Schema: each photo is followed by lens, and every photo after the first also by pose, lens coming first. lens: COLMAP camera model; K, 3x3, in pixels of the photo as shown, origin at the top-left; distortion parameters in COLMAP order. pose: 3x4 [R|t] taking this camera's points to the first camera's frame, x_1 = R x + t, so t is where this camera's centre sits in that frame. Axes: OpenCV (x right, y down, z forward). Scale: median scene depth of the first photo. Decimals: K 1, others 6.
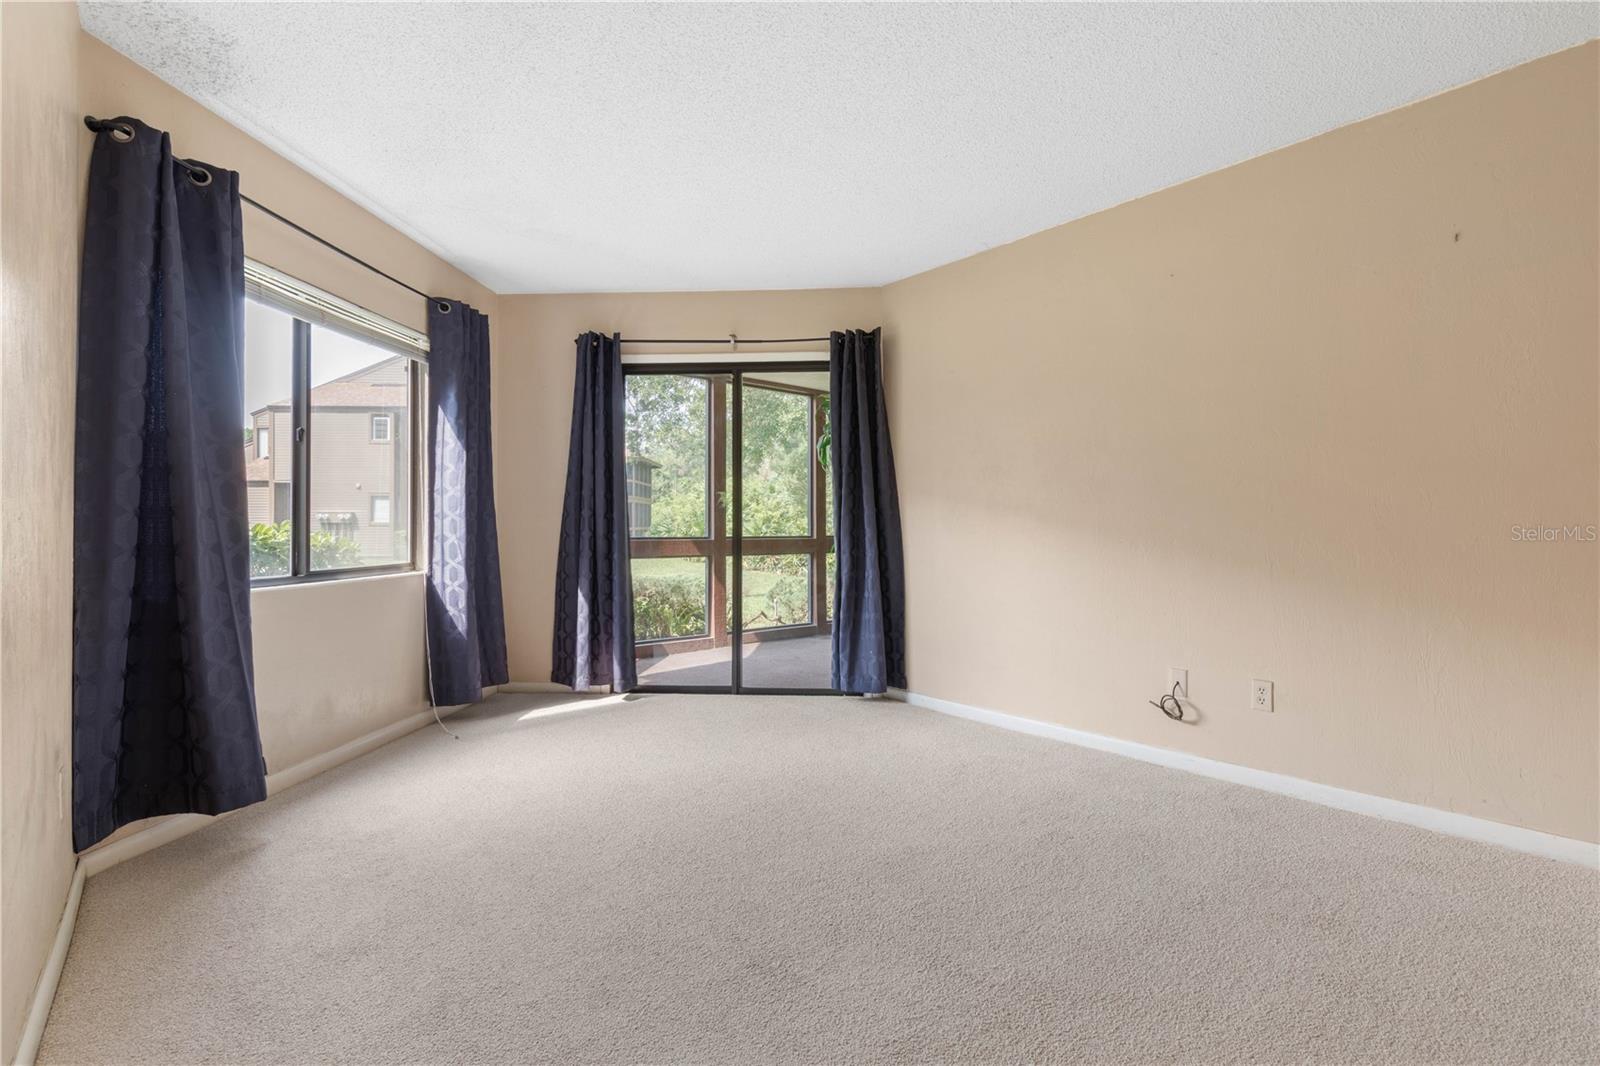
lens RADIAL K [[722.7, 0, 805.1], [0, 722.7, 526.5], [0, 0, 1]] dist [0.007762, -0.002131]
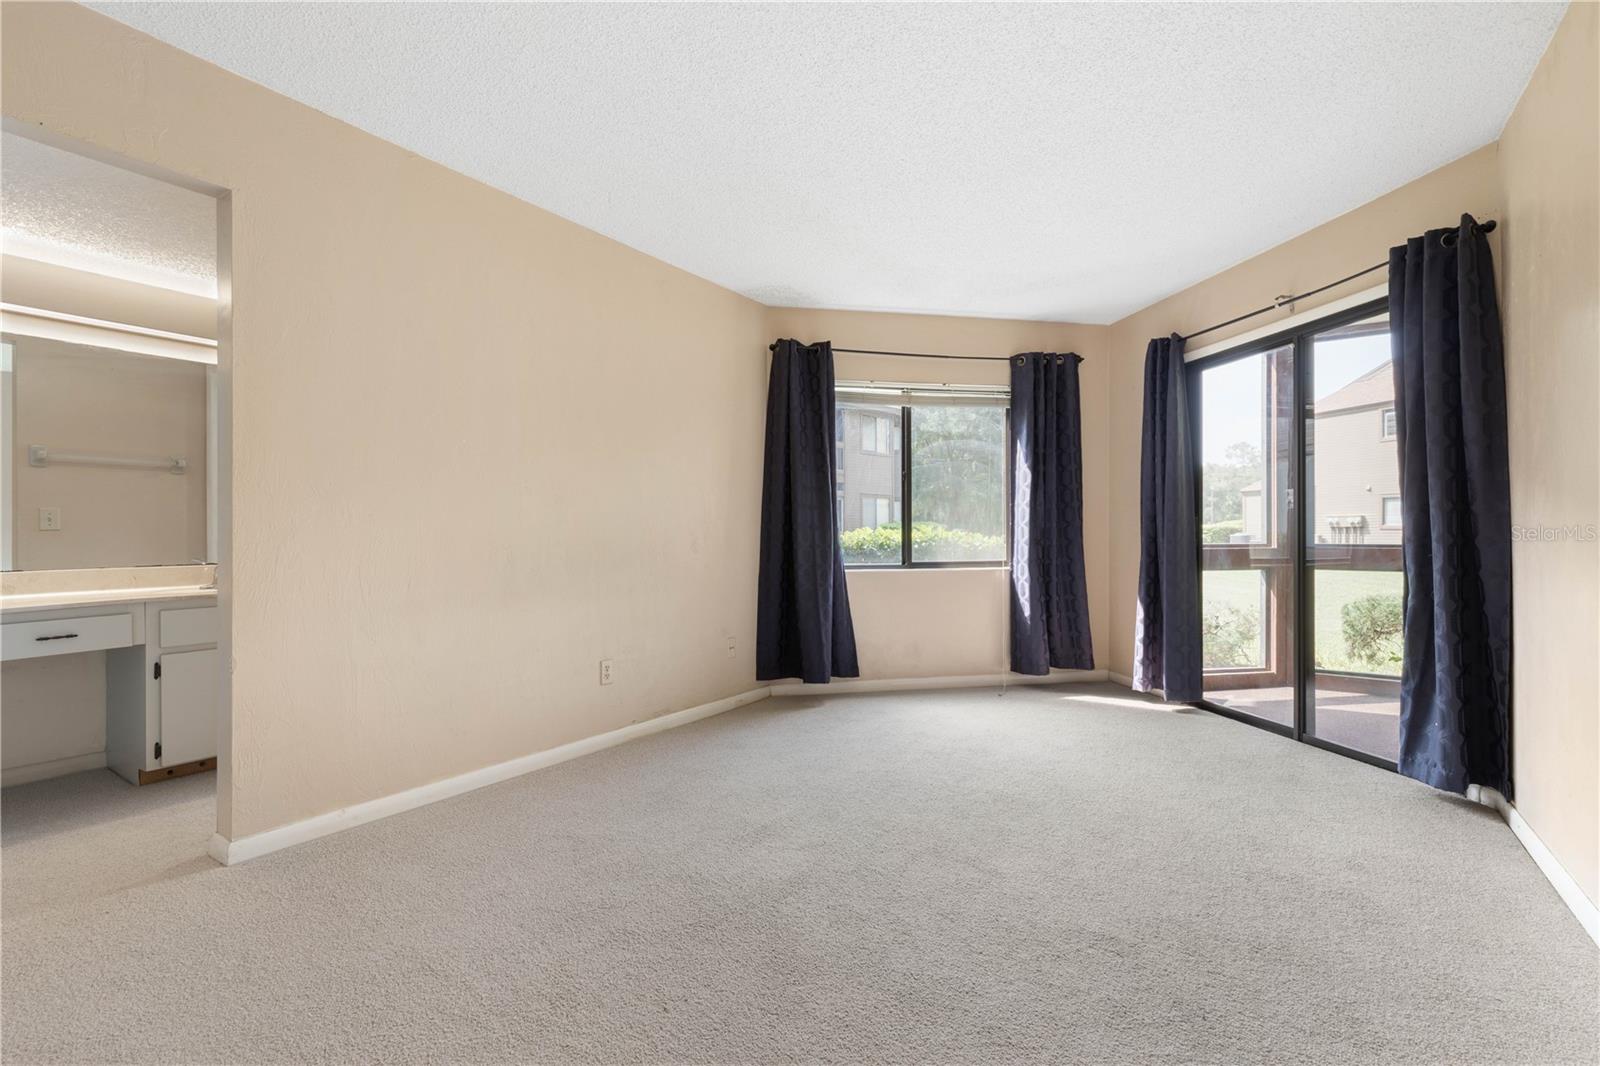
lens RADIAL K [[722.7, 0, 827.3], [0, 722.7, 535.7], [0, 0, 1]] dist [0.007762, -0.002131]
pose [[0.263620, 0.001406, -0.964626, 0.566022], [0.005990, 0.999977, 0.003095, -0.000879], [0.964608, -0.006594, 0.263606, 0.295172]]
